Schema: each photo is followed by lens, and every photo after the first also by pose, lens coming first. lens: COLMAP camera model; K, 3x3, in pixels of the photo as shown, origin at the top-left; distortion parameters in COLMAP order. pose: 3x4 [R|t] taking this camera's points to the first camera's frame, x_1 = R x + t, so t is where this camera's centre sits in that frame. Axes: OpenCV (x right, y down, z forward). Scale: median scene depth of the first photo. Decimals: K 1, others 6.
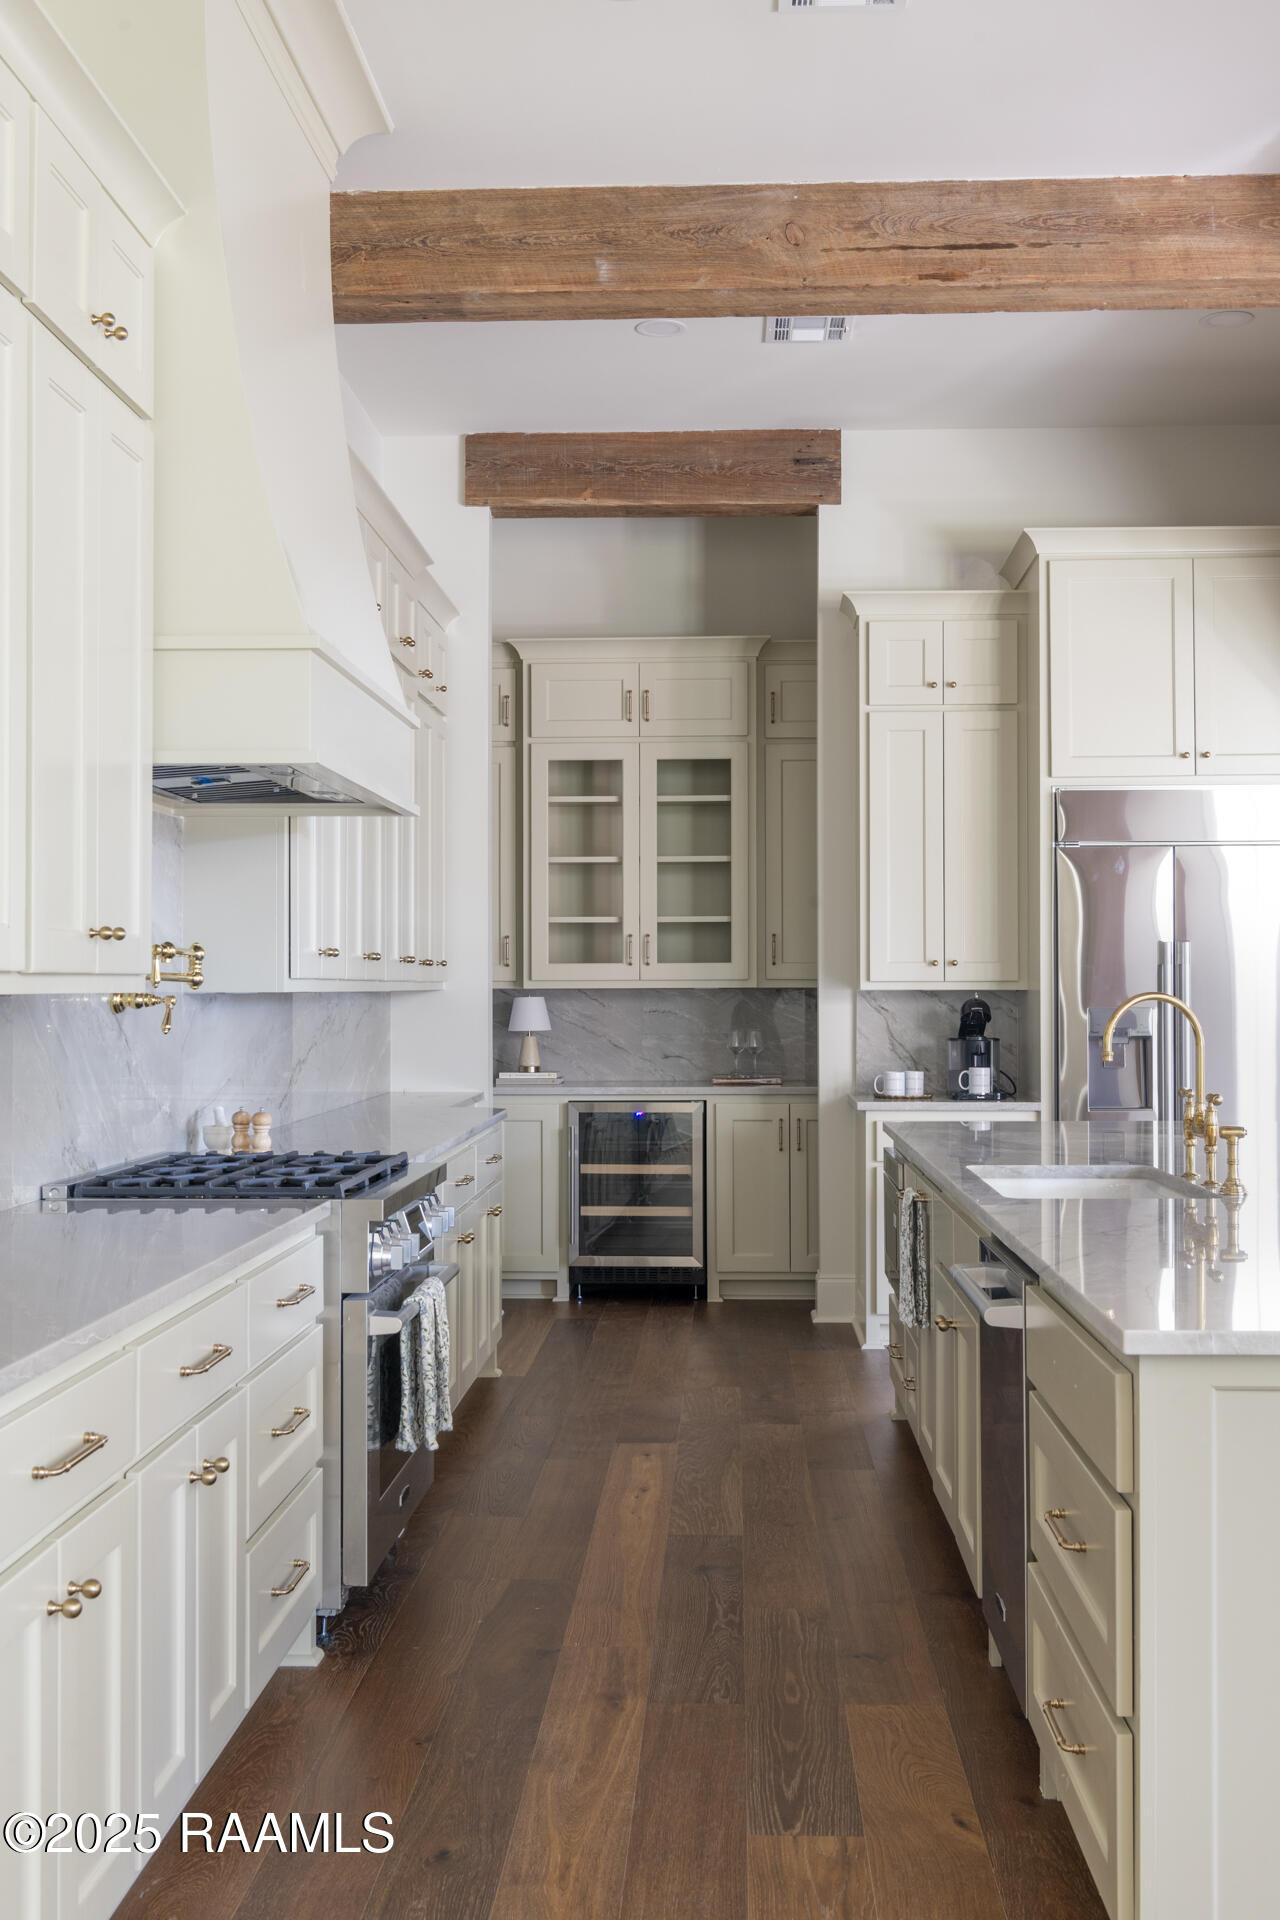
lens RADIAL K [[2077.0, 0, 640.0], [0, 2077.0, 919.5], [0, 0, 1]] dist [0.000904, -0.000849]
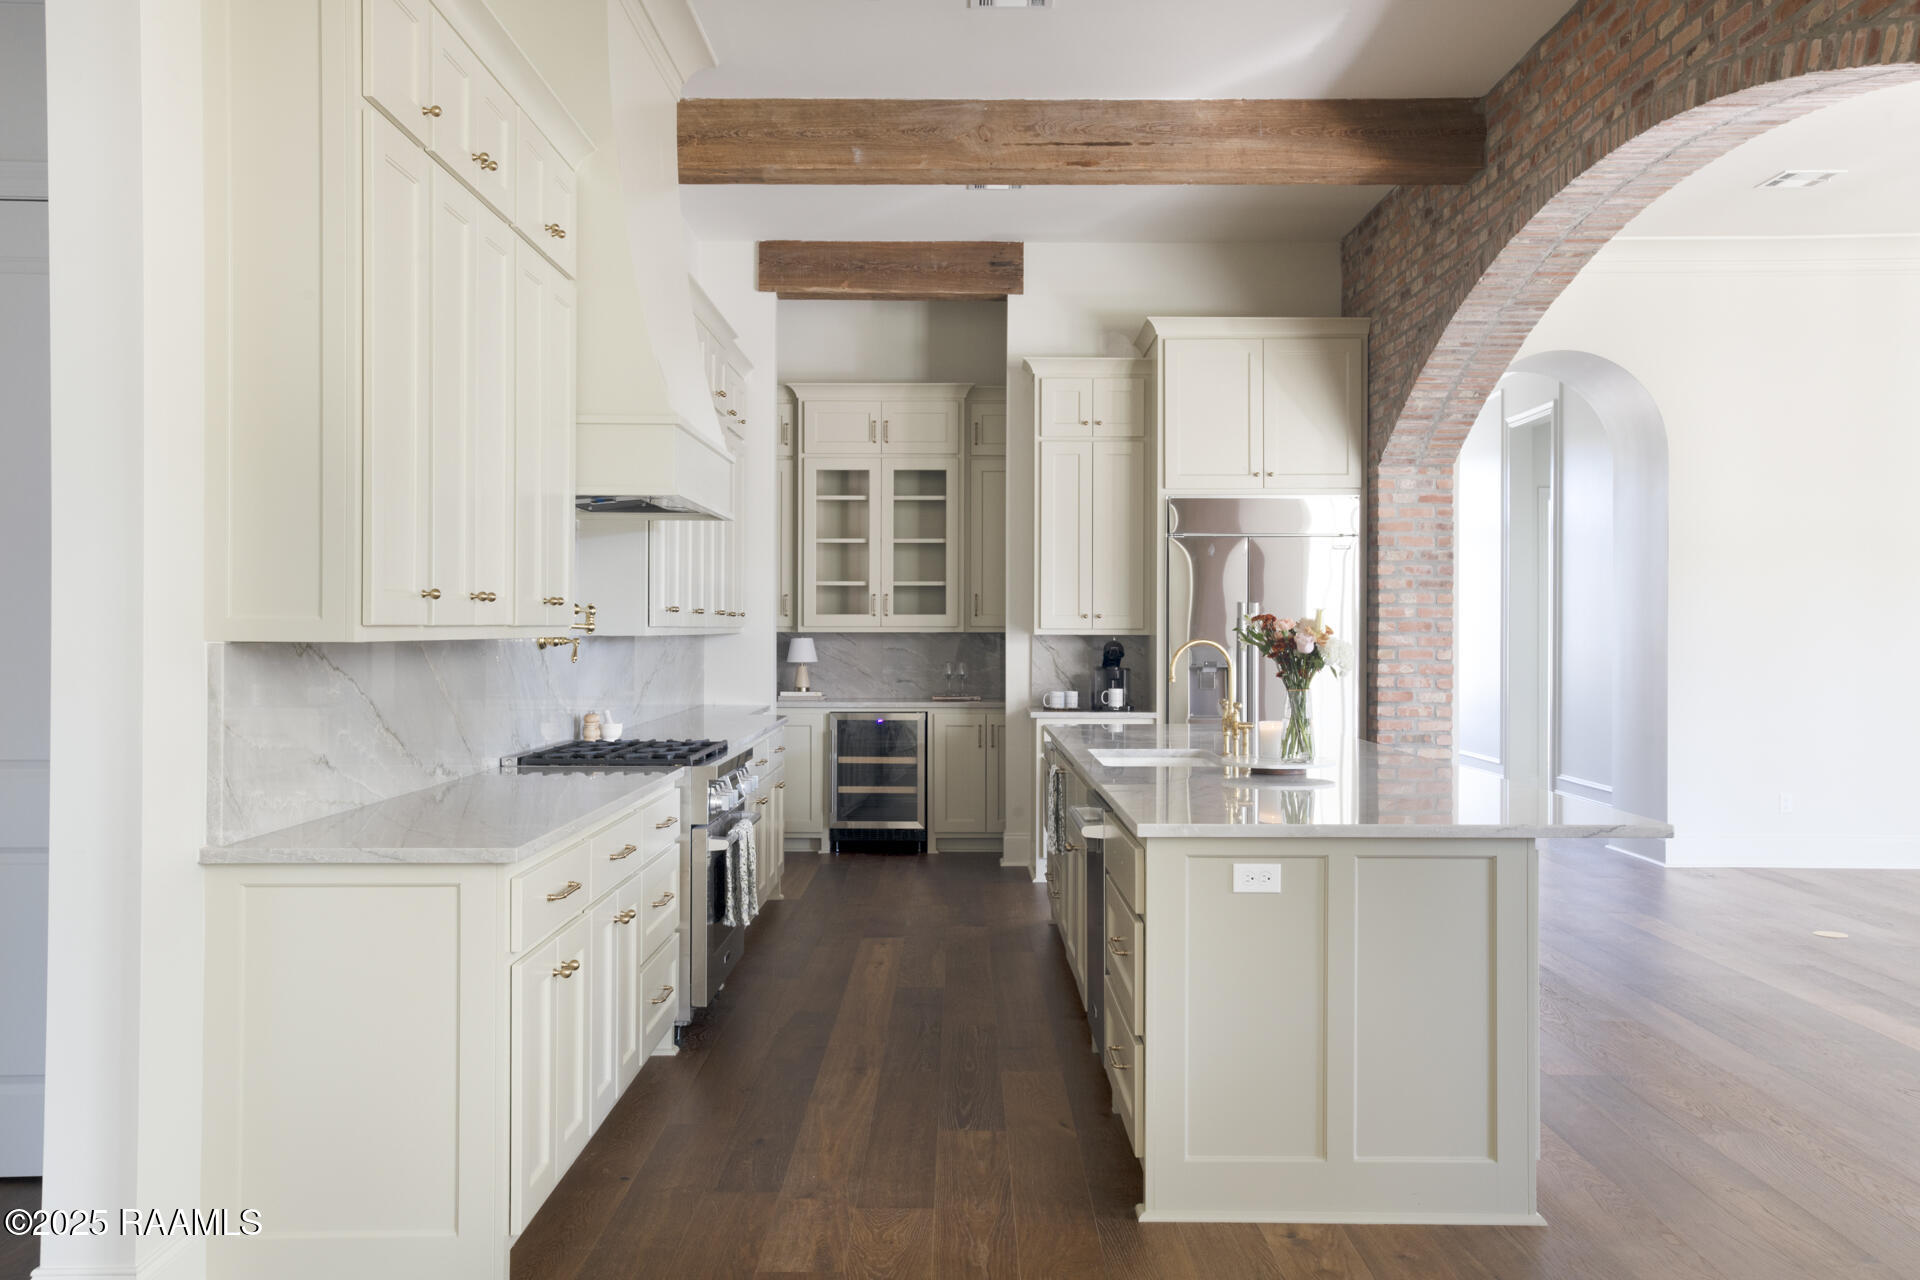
lens RADIAL K [[1561.3, 0, 966.3], [0, 1561.3, 632.6], [0, 0, 1]] dist [0.000757, 0.085640]
pose [[0.998541, 0.004795, 0.053793, 0.001845], [-0.006626, 0.999403, 0.033913, -0.006987], [-0.053598, -0.034220, 0.997976, -0.140687]]
